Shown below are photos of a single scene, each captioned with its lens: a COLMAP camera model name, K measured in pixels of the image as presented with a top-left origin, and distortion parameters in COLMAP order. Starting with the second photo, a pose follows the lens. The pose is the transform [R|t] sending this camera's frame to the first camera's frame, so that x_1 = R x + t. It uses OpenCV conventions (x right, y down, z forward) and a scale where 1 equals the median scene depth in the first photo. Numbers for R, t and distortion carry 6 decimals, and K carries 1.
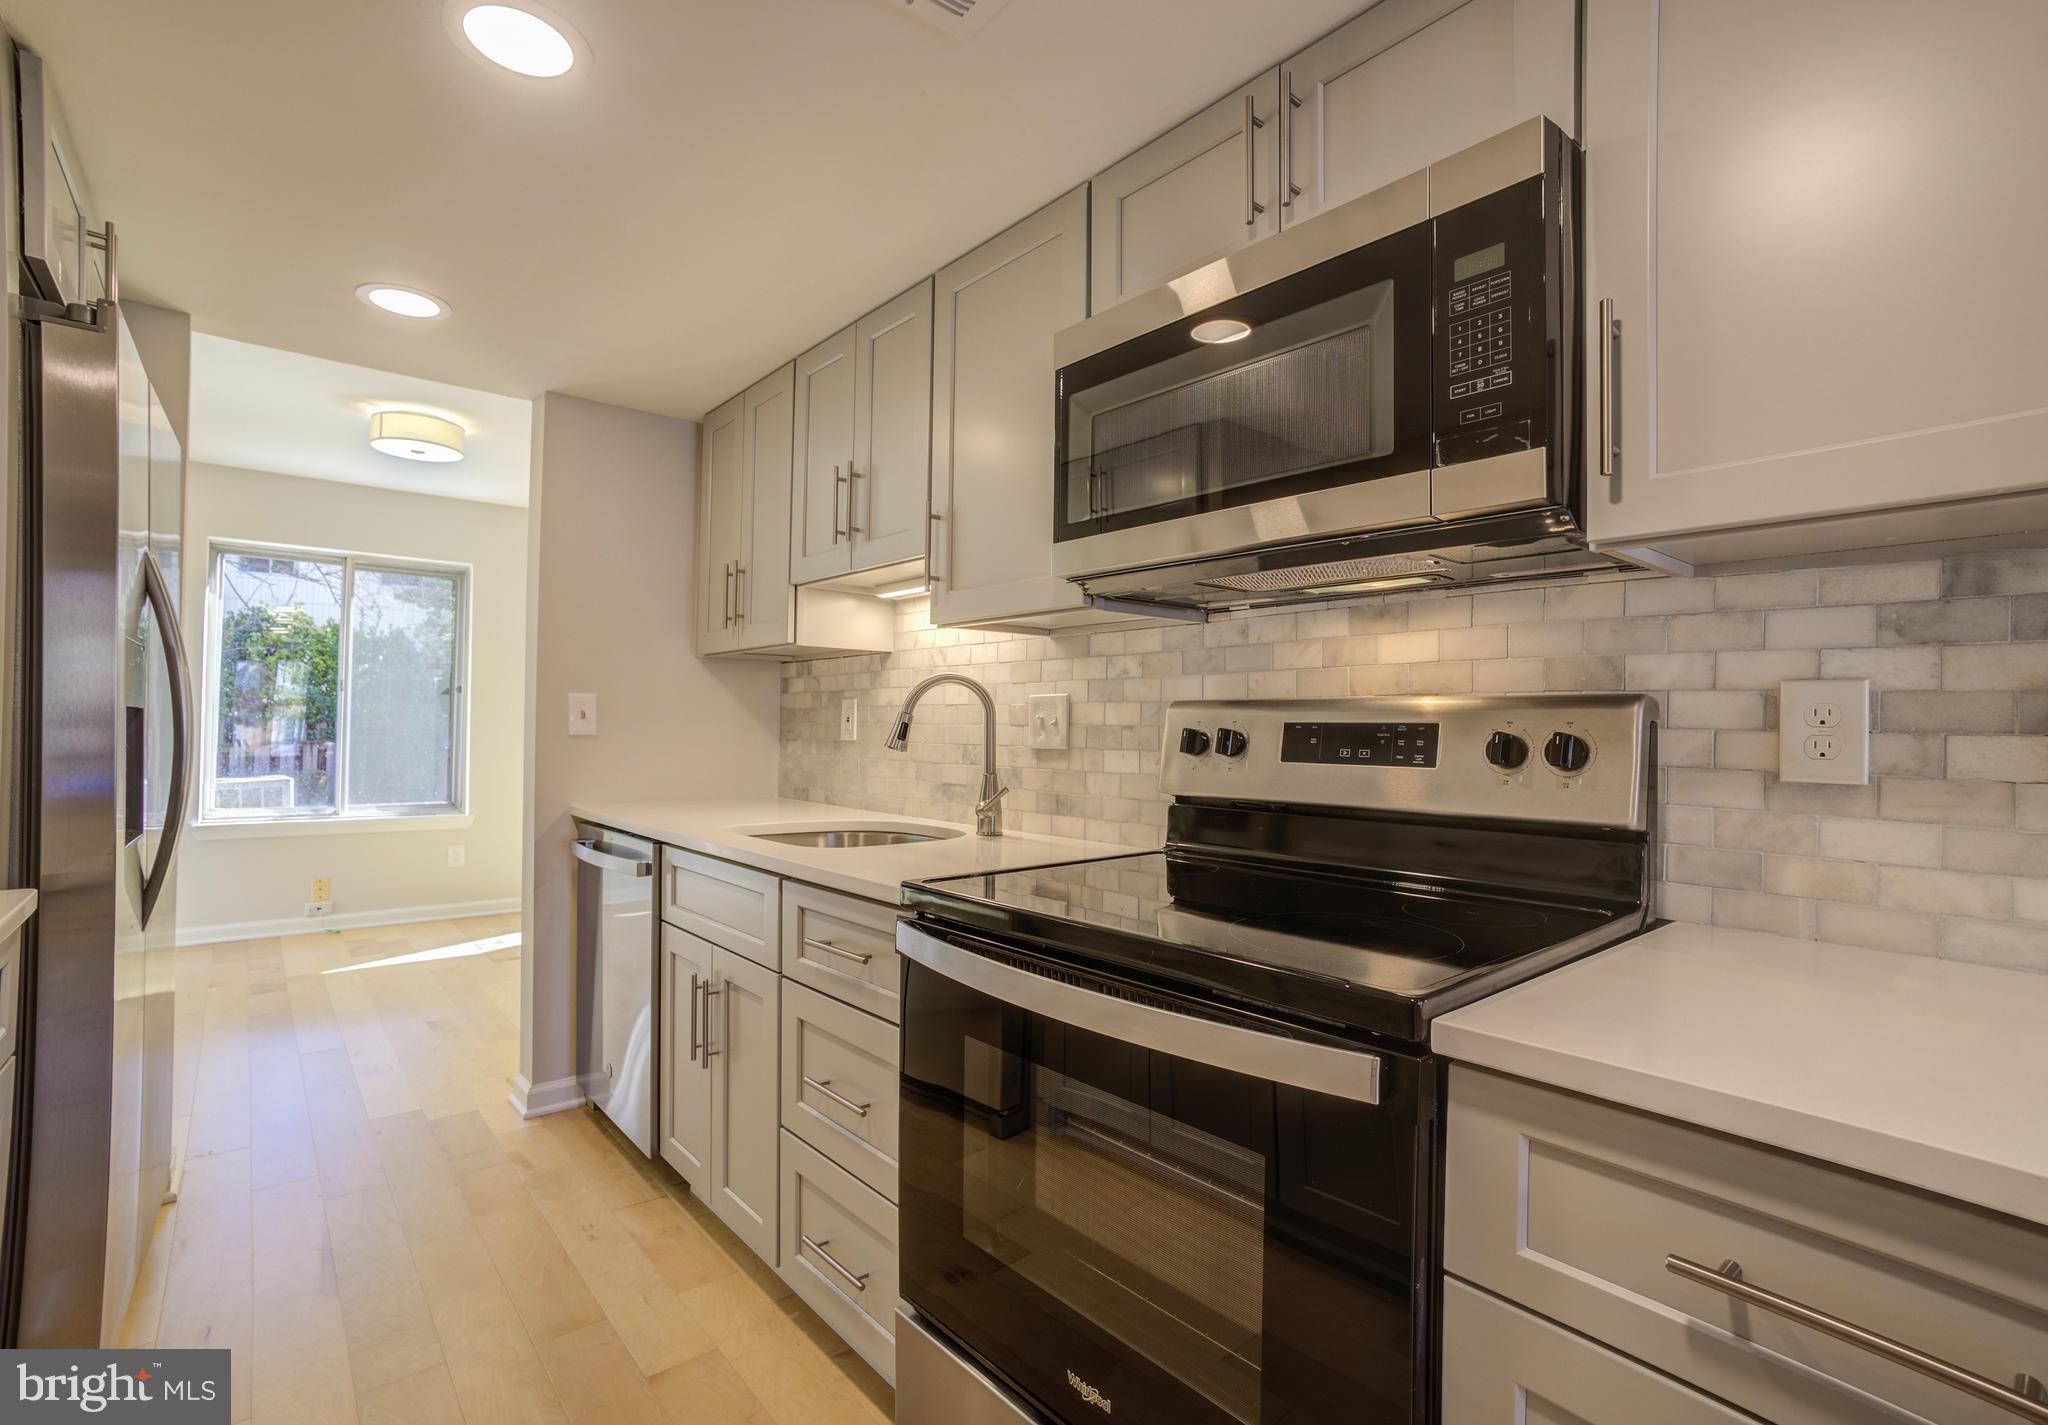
lens RADIAL K [[933.1, 0, 1024.0], [0, 933.1, 712.5], [0, 0, 1]] dist [-0.002060, -0.000137]
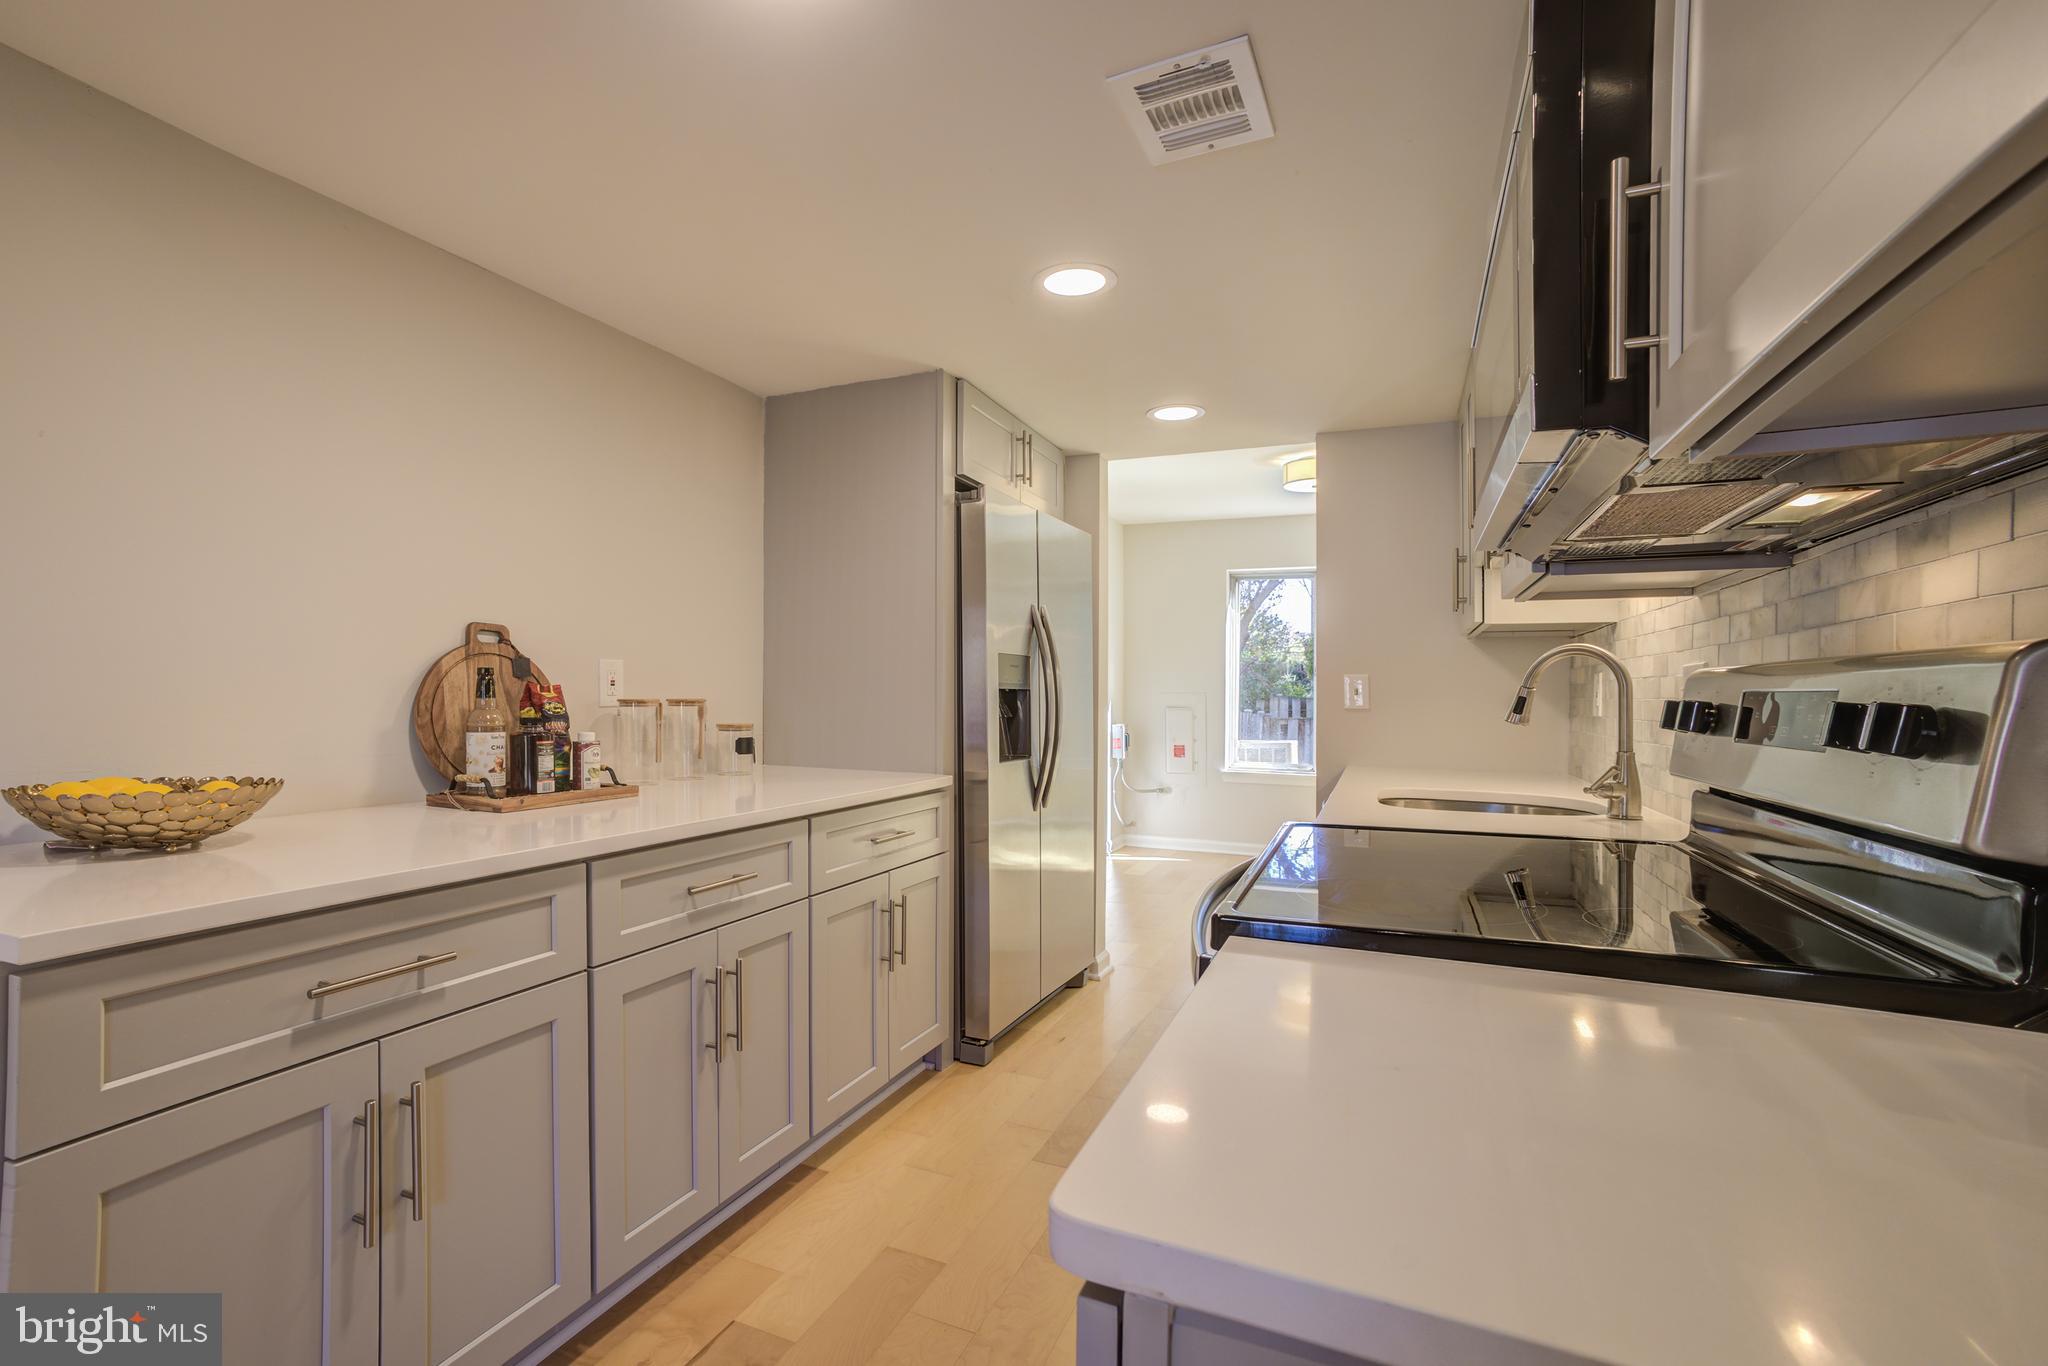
lens RADIAL K [[890.8, 0, 1019.1], [0, 890.8, 727.1], [0, 0, 1]] dist [0.000096, 0.000035]
pose [[0.518584, 0.025544, -0.854645, 0.407602], [0.007649, 0.999375, 0.034511, 0.006842], [0.854993, -0.024434, 0.518064, 0.040277]]
